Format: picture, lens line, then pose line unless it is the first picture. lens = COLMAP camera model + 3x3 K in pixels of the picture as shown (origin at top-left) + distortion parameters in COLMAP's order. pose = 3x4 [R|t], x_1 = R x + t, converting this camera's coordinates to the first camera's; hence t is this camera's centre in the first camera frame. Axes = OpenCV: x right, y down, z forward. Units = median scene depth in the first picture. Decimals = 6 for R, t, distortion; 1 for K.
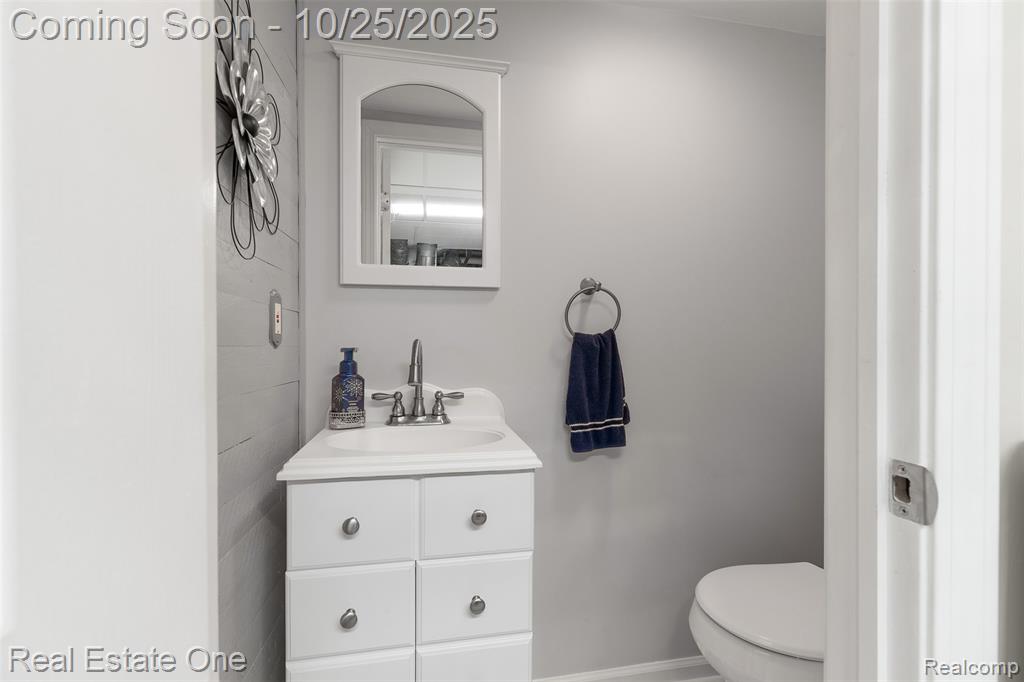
lens RADIAL K [[462.1, 0, 512.7], [0, 462.1, 346.4], [0, 0, 1]] dist [0.005320, -0.000197]
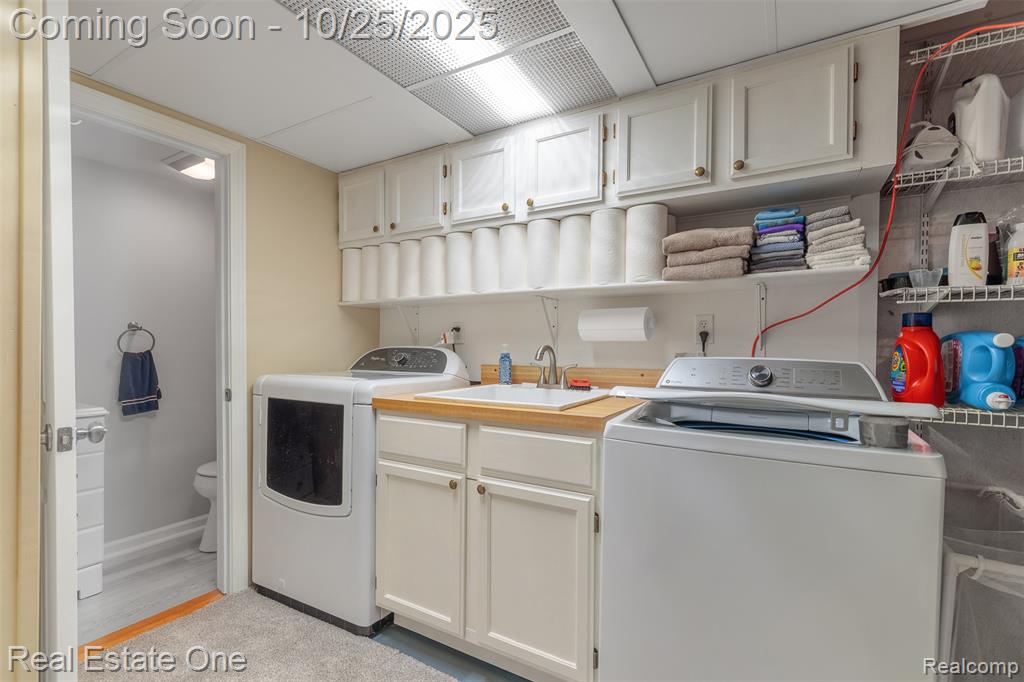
lens RADIAL K [[462.1, 0, 511.6], [0, 462.1, 350.7], [0, 0, 1]] dist [0.005320, -0.000197]
pose [[0.662457, -0.008850, 0.749047, -0.232031], [-0.001744, 0.999909, 0.013356, -0.062397], [-0.749098, -0.010154, 0.662382, -1.408257]]
